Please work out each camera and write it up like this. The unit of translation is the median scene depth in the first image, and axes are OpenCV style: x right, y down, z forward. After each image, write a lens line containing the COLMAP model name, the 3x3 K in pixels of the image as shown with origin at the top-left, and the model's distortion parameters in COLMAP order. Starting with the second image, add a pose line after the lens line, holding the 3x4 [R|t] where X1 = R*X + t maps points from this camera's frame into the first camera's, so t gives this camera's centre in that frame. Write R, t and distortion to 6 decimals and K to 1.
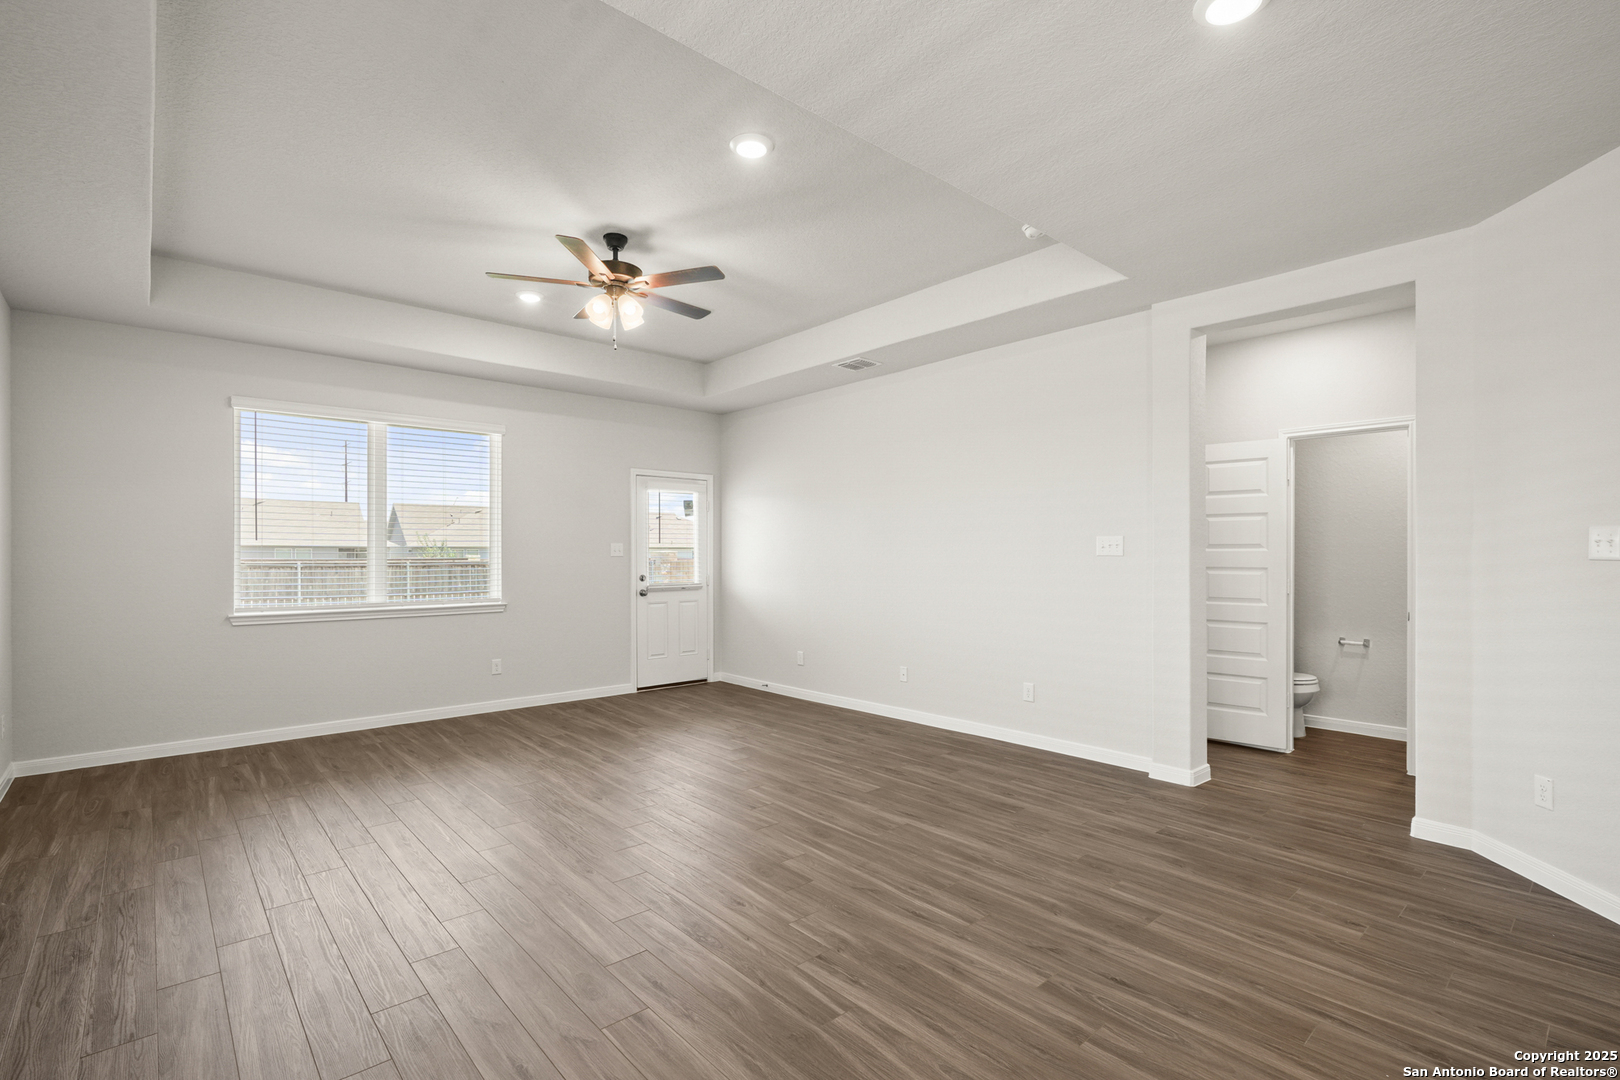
lens RADIAL K [[746.5, 0, 809.1], [0, 746.5, 543.6], [0, 0, 1]] dist [-0.003910, 0.000548]
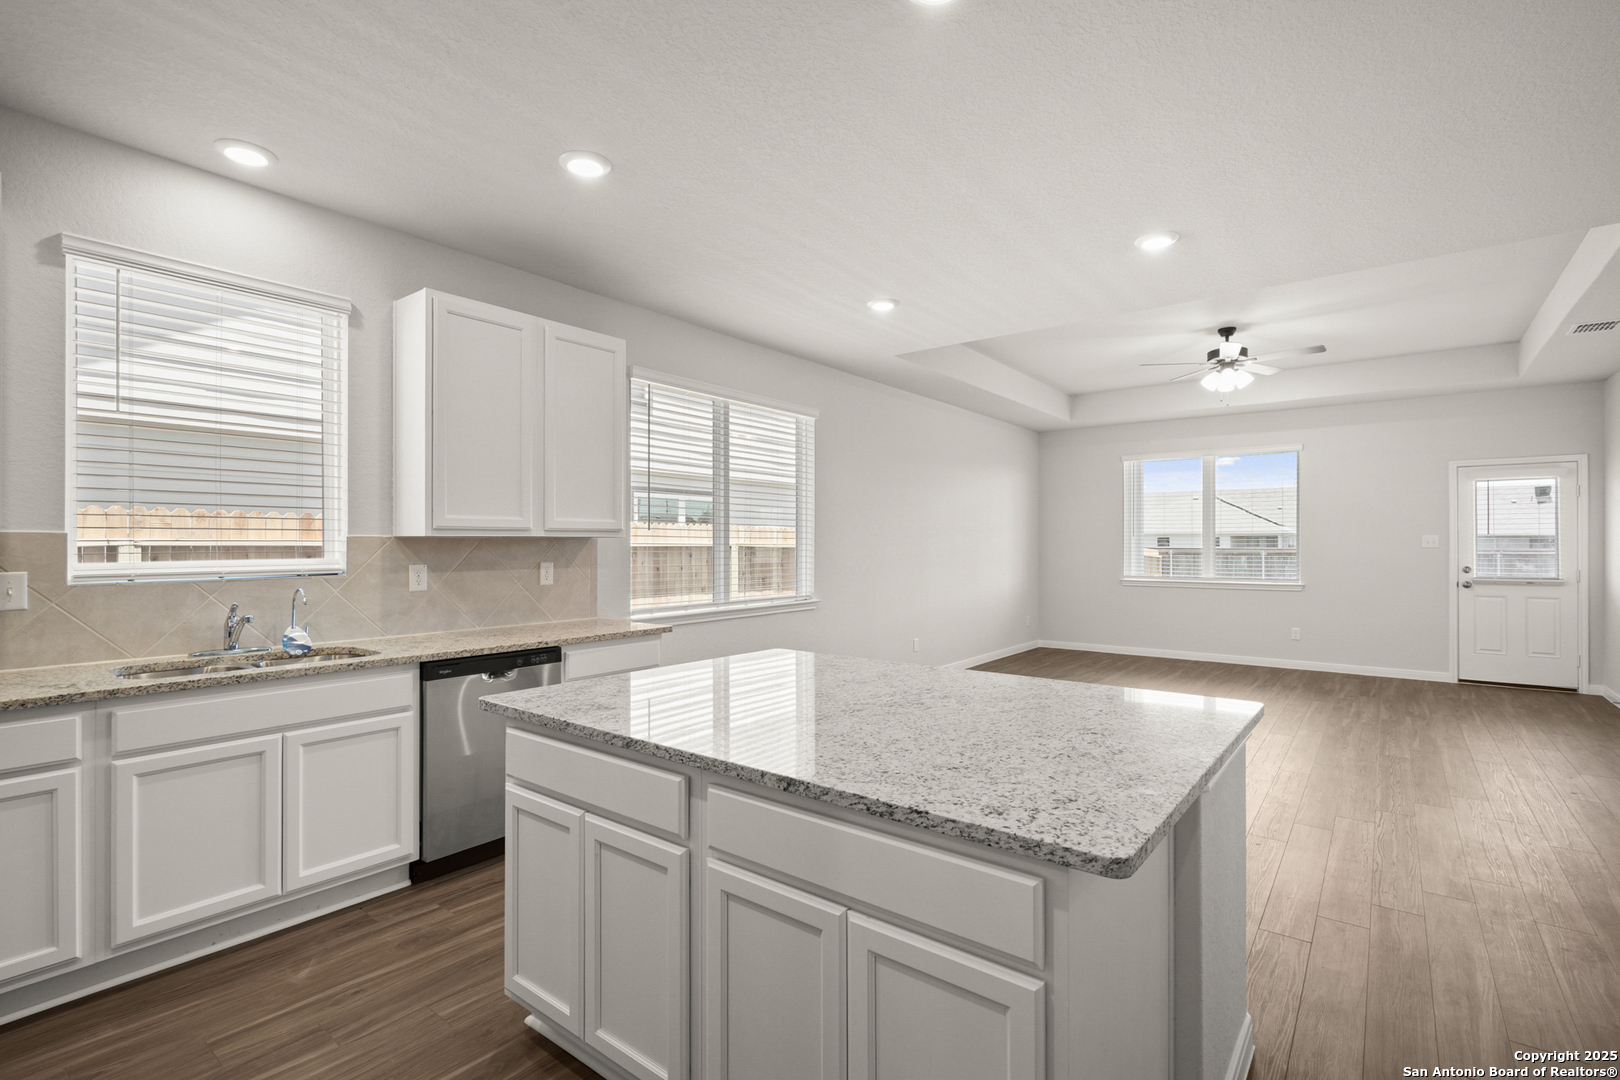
lens RADIAL K [[746.5, 0, 809.1], [0, 746.5, 543.6], [0, 0, 1]] dist [-0.003910, 0.000548]
pose [[0.178966, -0.000152, -0.983855, 0.833583], [0.013338, 0.999908, 0.002271, -0.003642], [0.983765, -0.013529, 0.178952, -0.051514]]
